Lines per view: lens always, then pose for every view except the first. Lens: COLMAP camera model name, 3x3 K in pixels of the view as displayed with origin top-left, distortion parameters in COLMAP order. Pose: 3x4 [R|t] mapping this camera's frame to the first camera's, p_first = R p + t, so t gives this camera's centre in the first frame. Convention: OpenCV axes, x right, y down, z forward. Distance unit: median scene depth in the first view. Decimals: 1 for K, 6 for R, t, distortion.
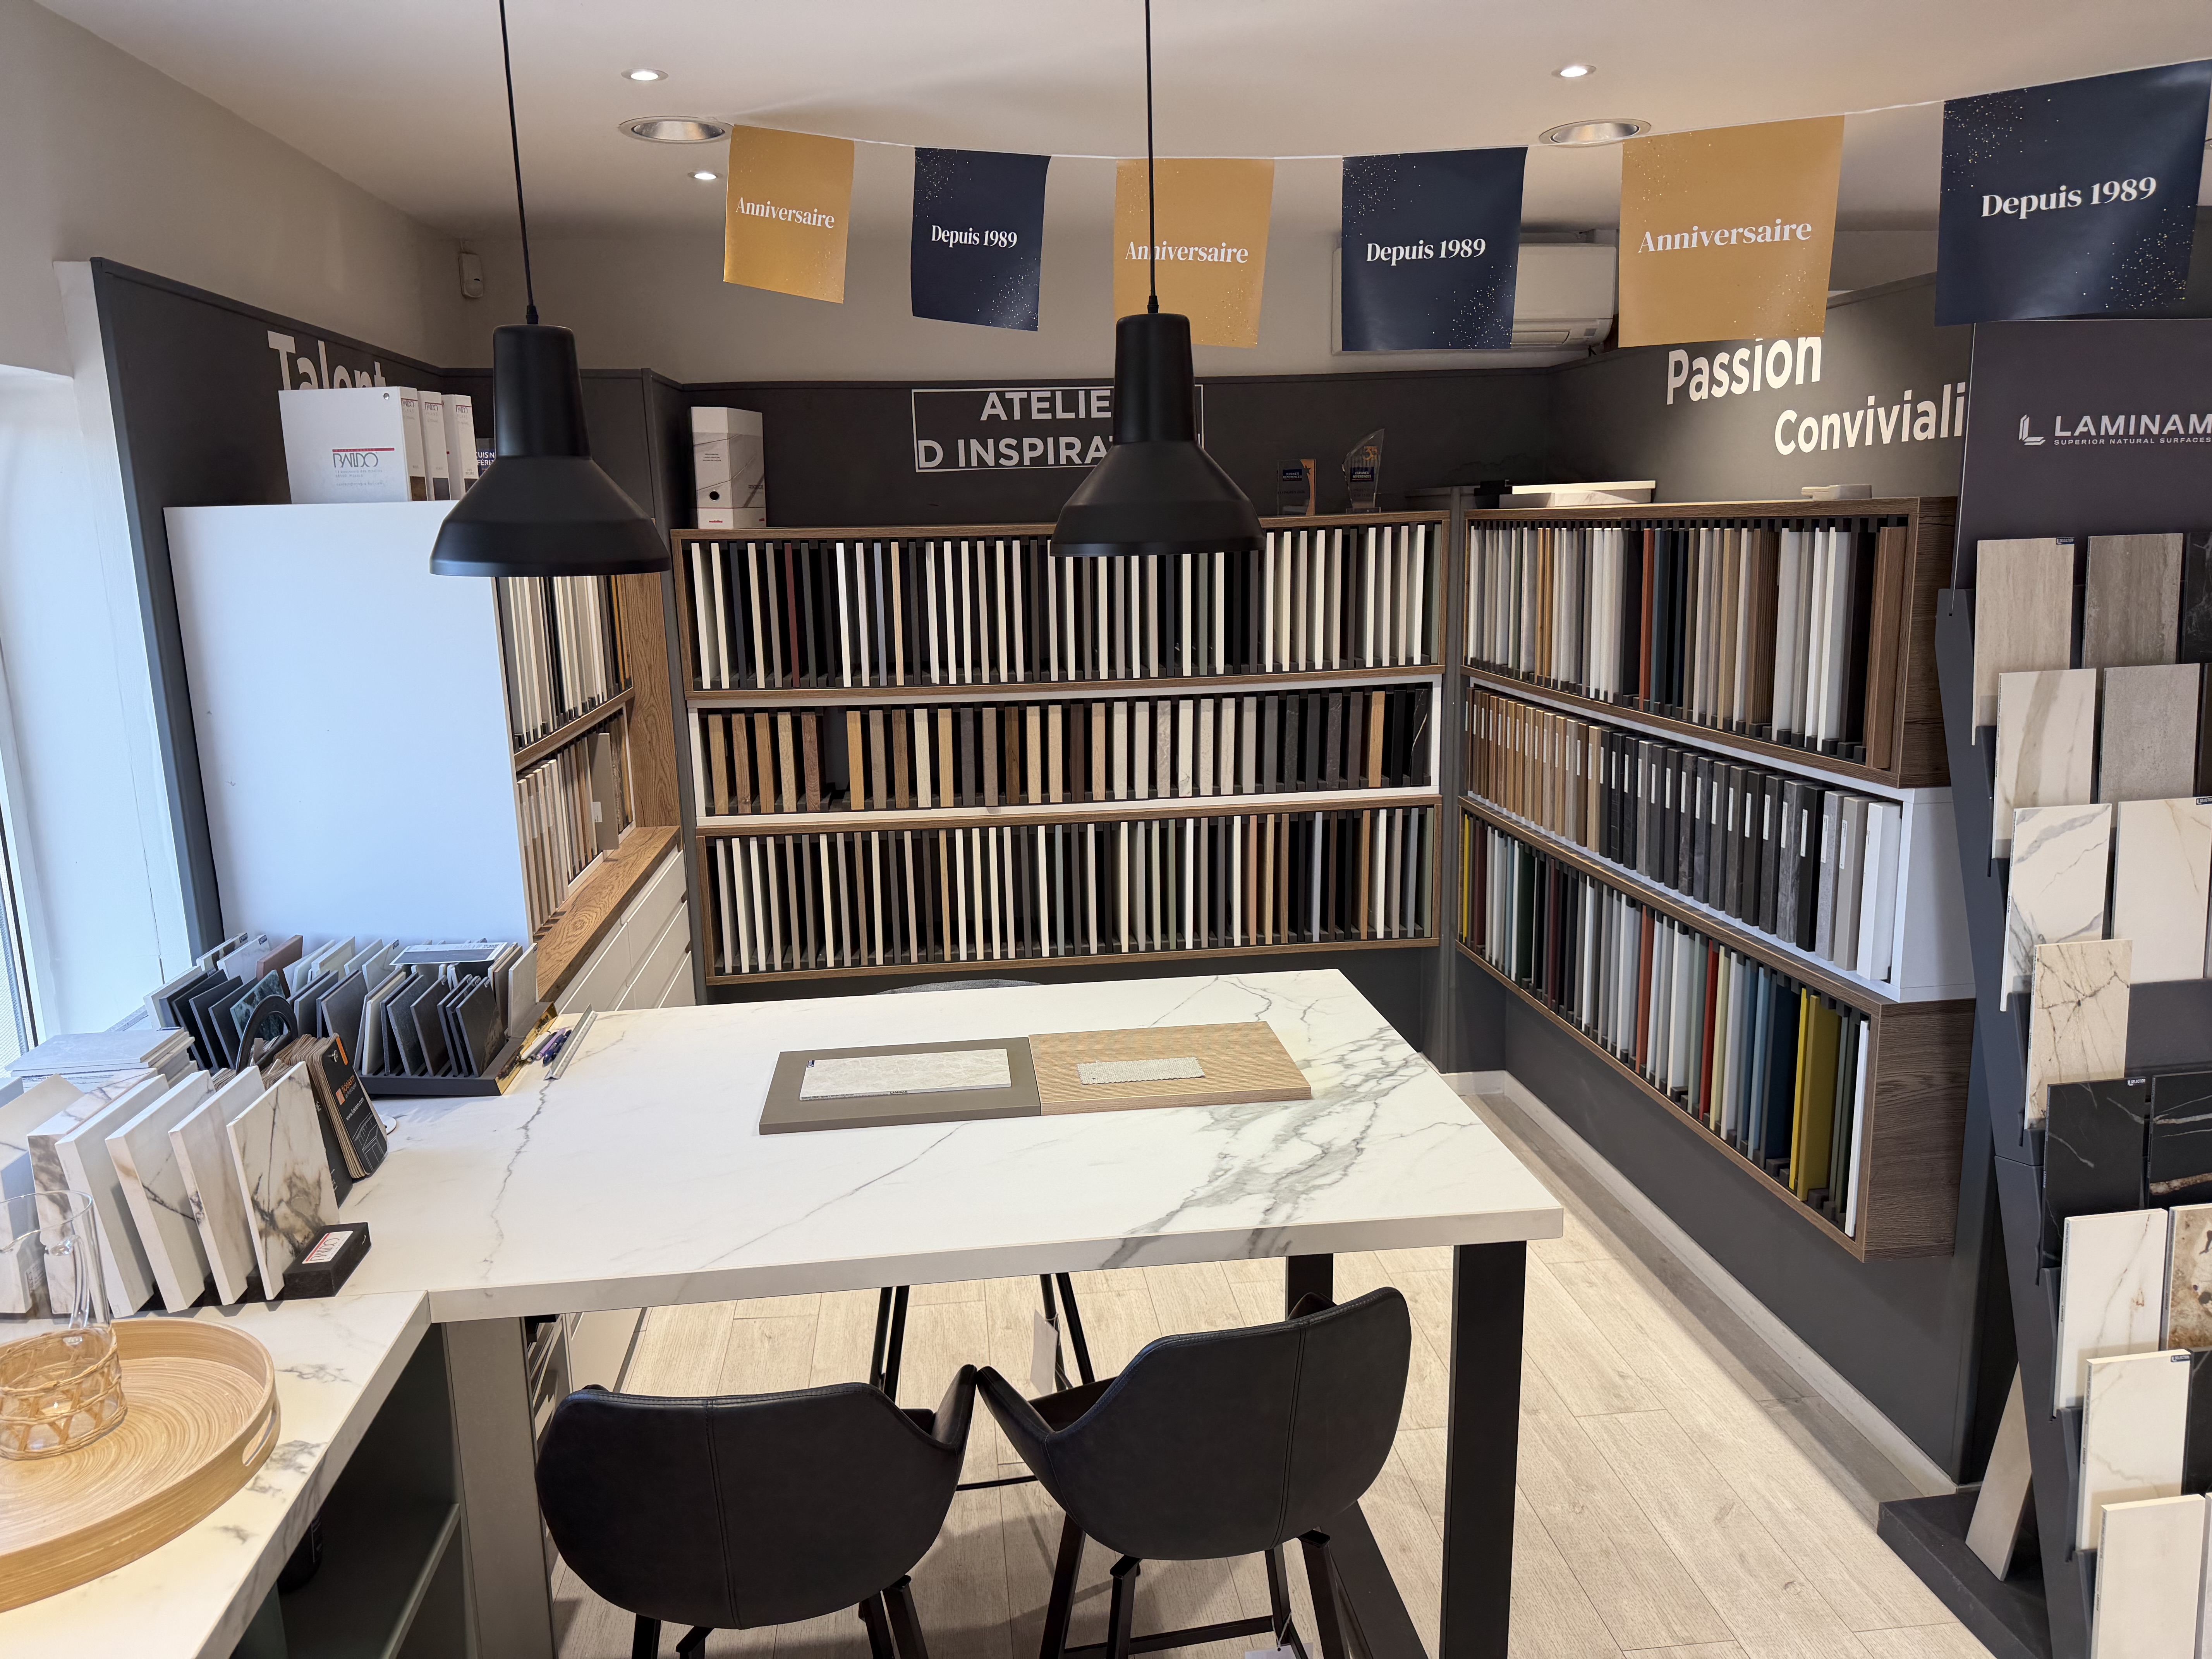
lens RADIAL K [[1545.3, 0, 1109.8], [0, 1545.3, 843.4], [0, 0, 1]] dist [0.070991, -0.079971]
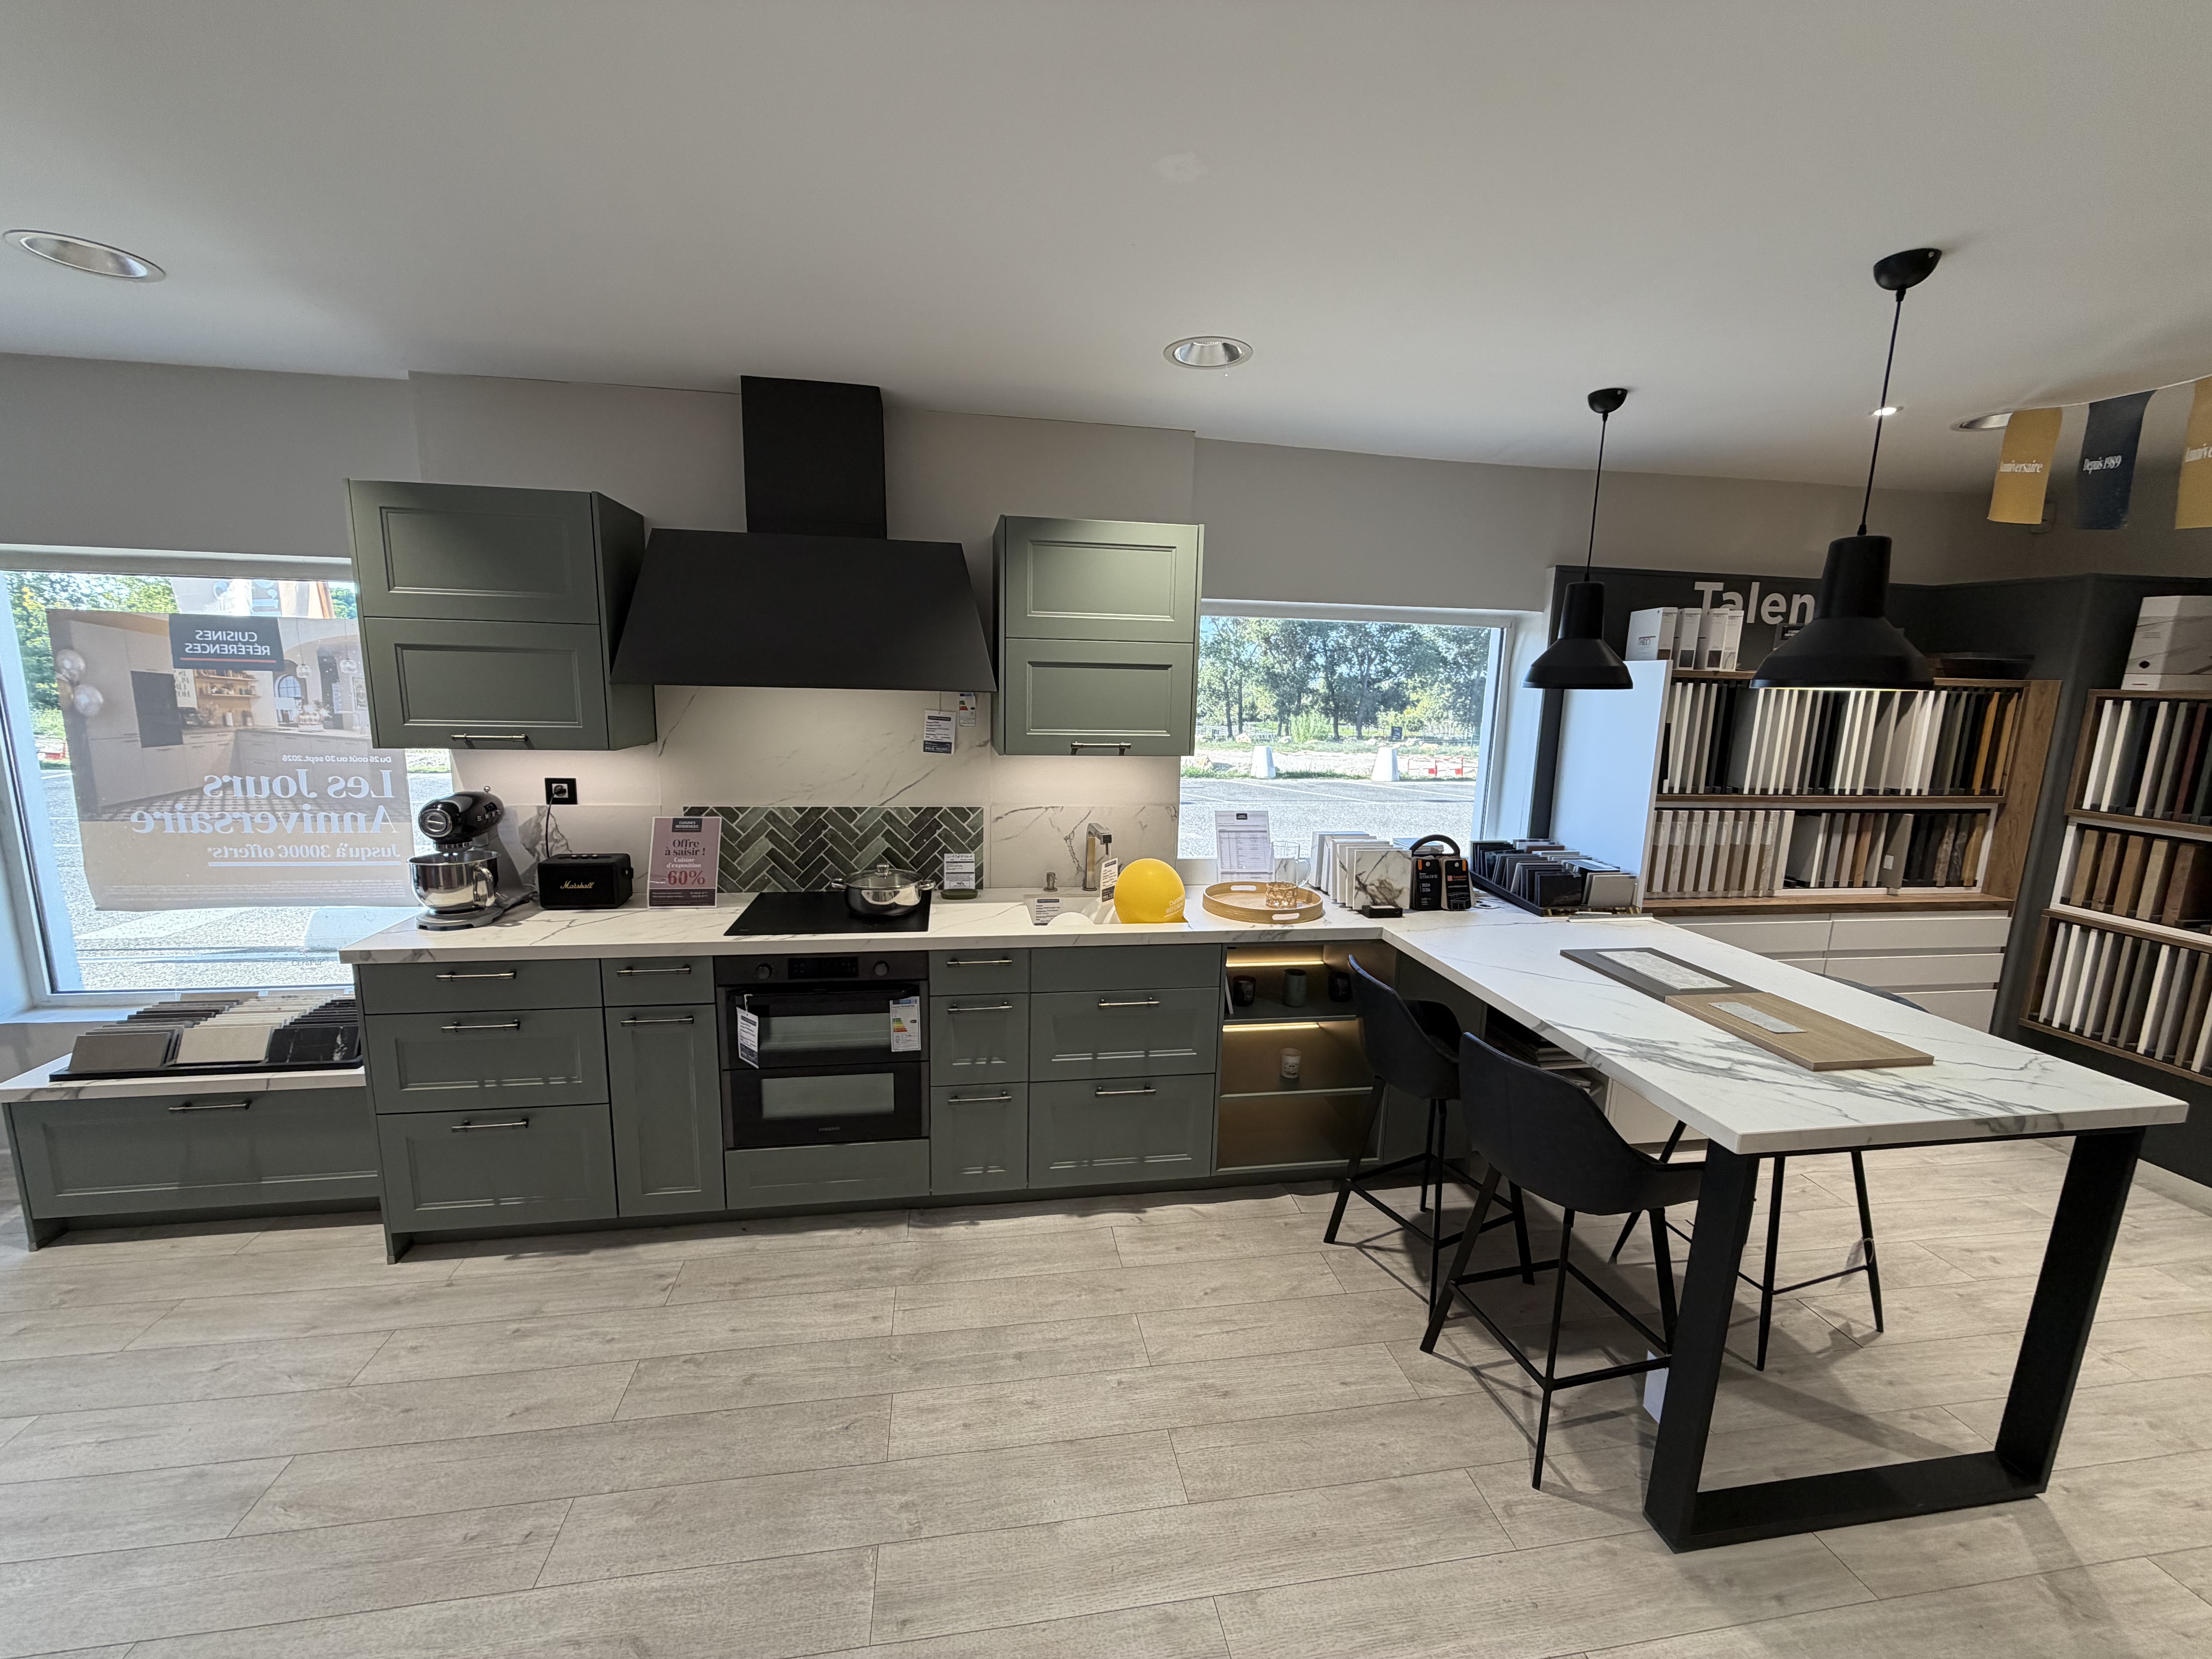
lens RADIAL K [[878.9, 0, 1097.0], [0, 878.9, 828.4], [0, 0, 1]] dist [0.000410, -0.000184]
pose [[0.059491, 0.195608, -0.978876, 0.658785], [-0.232967, 0.956254, 0.176929, -0.031351], [0.970663, 0.217520, 0.102459, 0.172677]]
